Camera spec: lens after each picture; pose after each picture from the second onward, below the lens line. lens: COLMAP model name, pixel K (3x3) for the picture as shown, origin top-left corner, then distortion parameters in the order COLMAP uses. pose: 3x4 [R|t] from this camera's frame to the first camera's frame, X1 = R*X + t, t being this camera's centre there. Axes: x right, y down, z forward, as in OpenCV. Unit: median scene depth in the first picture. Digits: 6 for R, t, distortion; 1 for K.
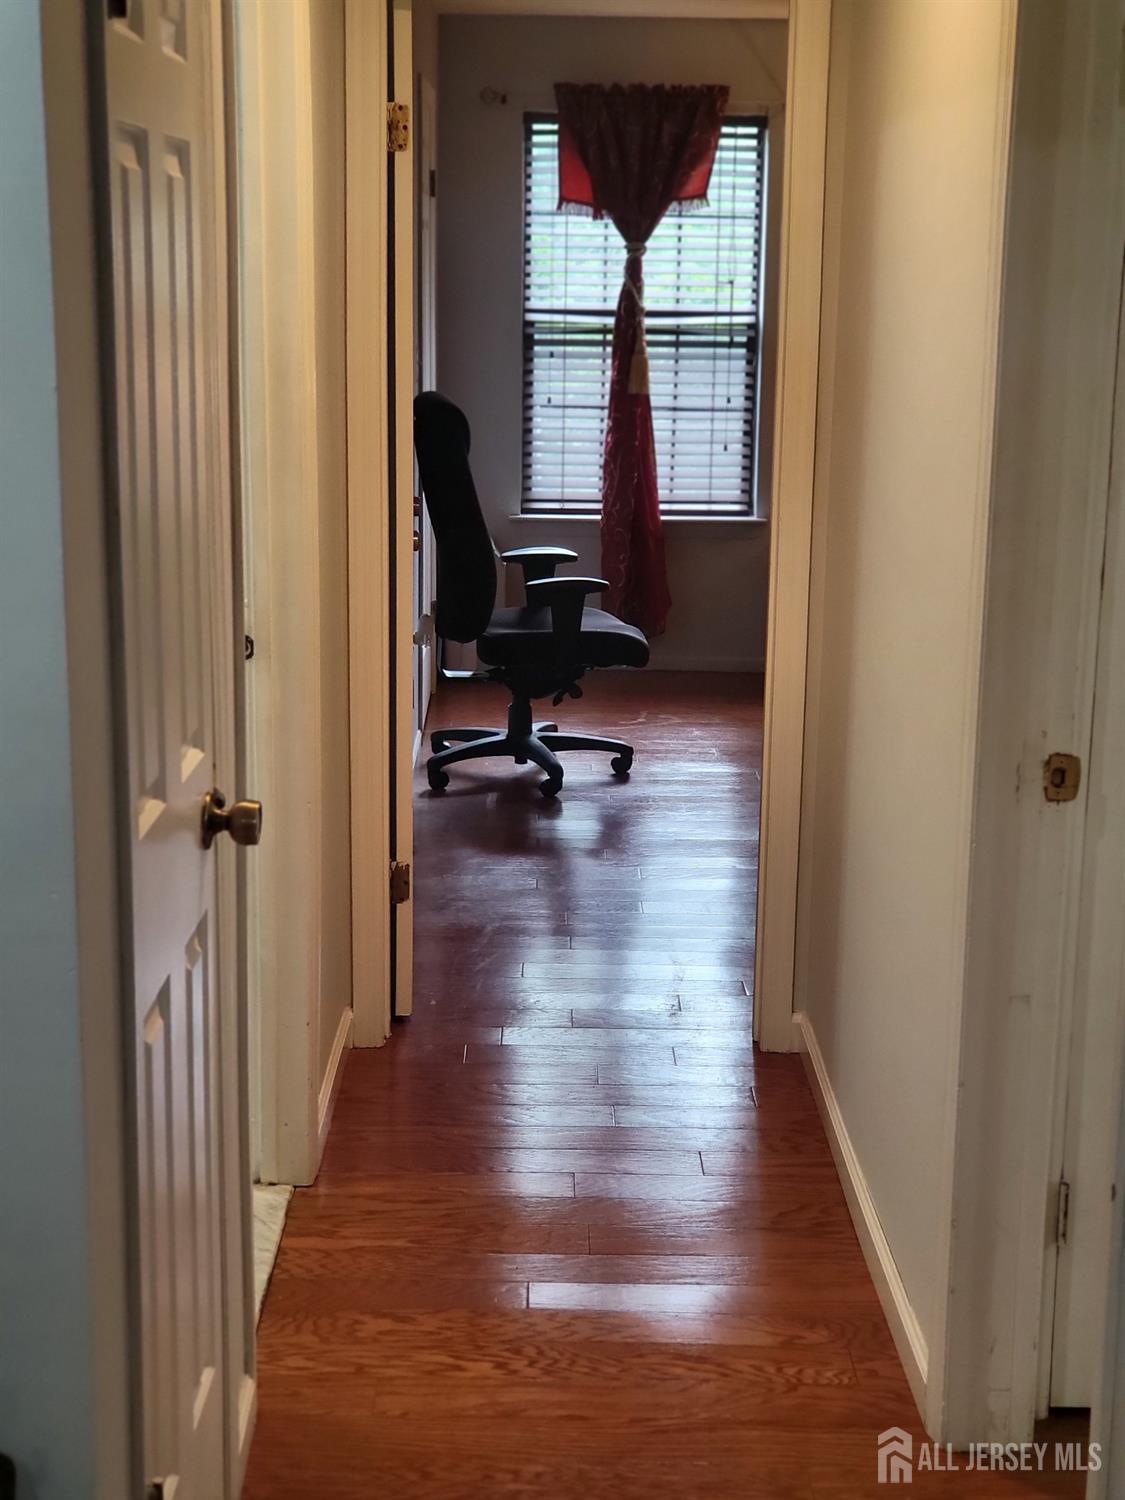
lens RADIAL K [[2213.7, 0, 559.2], [0, 2213.7, 745.5], [0, 0, 1]] dist [0.000922, 0.000000]
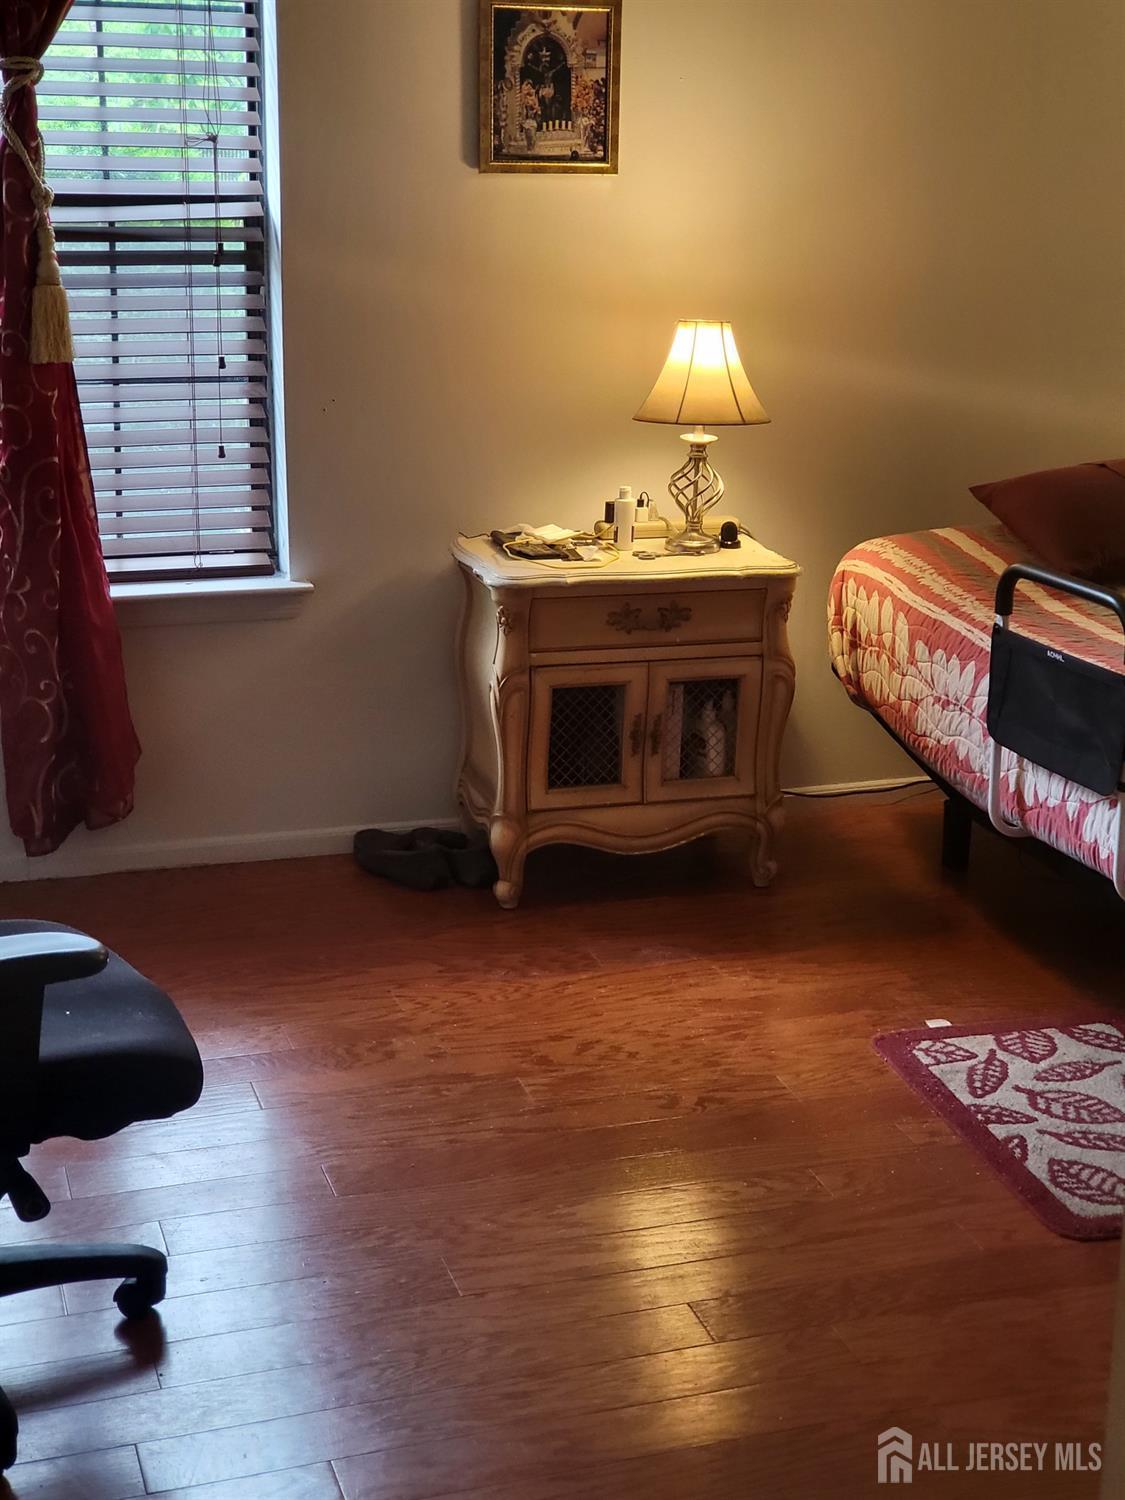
lens RADIAL K [[2213.7, 0, 560.4], [0, 2213.7, 759.6], [0, 0, 1]] dist [0.000922, 0.000000]
pose [[0.961636, -0.079674, 0.262503, 0.007373], [0.067604, 0.996211, 0.054709, -0.084243], [-0.265867, -0.034864, 0.963379, 0.460530]]
